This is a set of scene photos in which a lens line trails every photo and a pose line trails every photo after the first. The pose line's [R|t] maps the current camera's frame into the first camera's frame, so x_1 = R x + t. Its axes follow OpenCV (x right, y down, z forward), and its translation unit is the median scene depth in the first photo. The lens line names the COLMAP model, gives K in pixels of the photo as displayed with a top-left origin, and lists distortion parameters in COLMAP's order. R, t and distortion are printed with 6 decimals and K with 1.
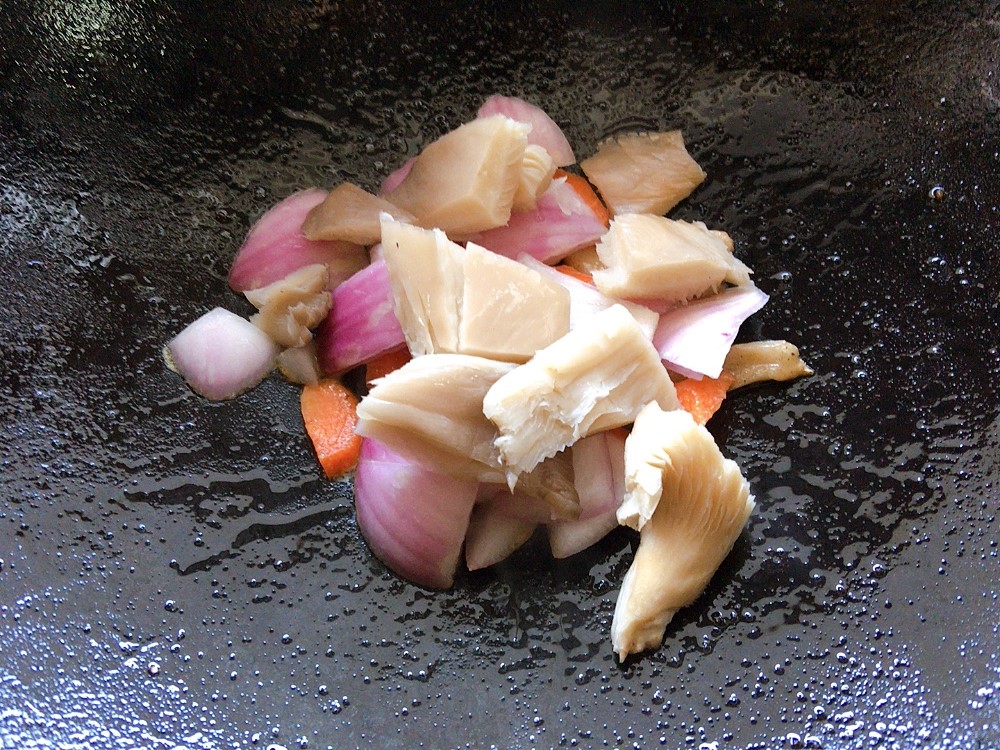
lens RADIAL K [[849.1, 0, 500.1], [0, 849.1, 368.1], [0, 0, 1]] dist [0.079642, -0.147789]
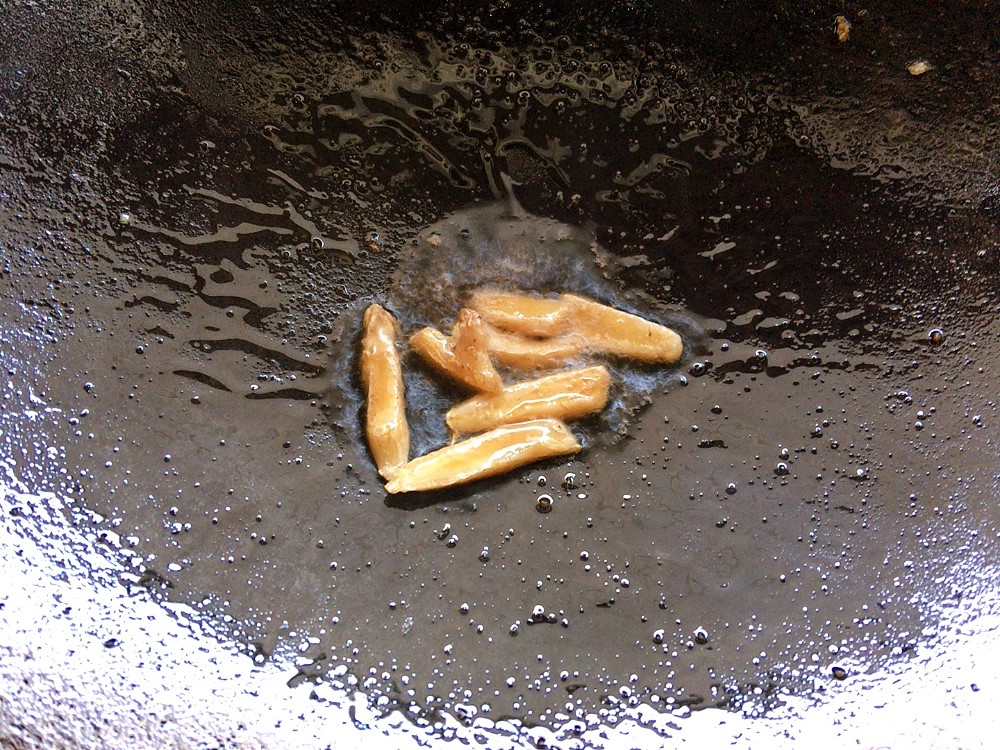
lens RADIAL K [[849.1, 0, 500.1], [0, 849.1, 368.1], [0, 0, 1]] dist [0.079642, -0.147789]
pose [[0.909231, 0.397725, -0.122936, 0.224899], [-0.401311, 0.915929, -0.004848, 0.046255], [0.110673, 0.053744, 0.992403, -0.041750]]
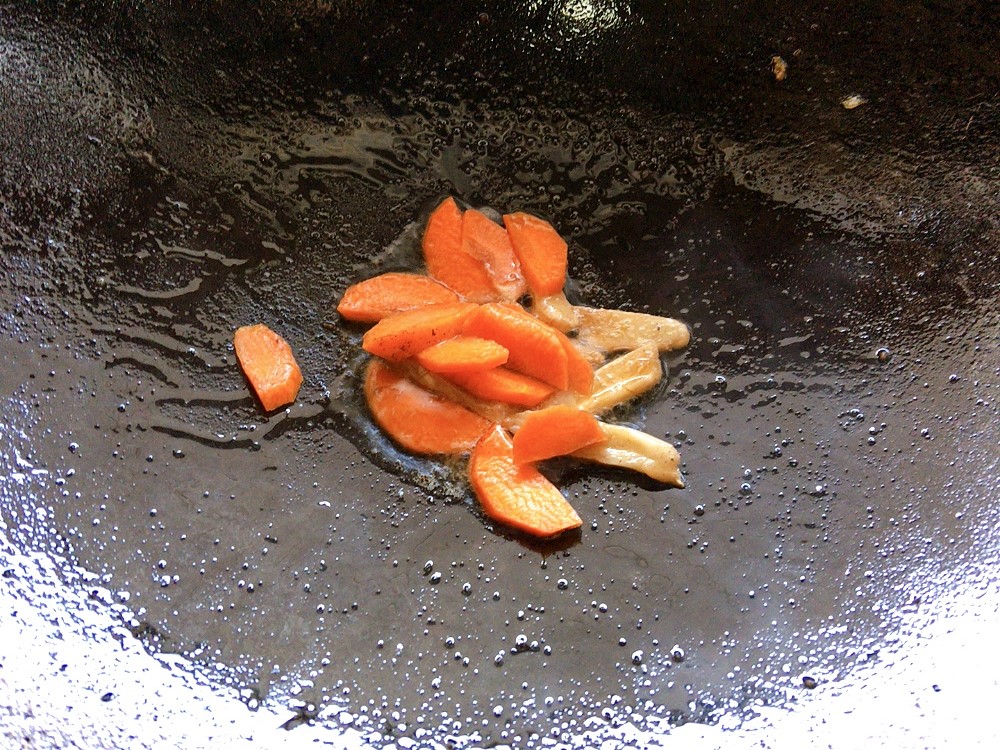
lens RADIAL K [[849.1, 0, 500.1], [0, 849.1, 368.1], [0, 0, 1]] dist [0.079642, -0.147789]
pose [[0.932097, 0.346643, -0.105042, 0.226388], [-0.352904, 0.934436, -0.047839, 0.032714], [0.081572, 0.081660, 0.993316, -0.093319]]
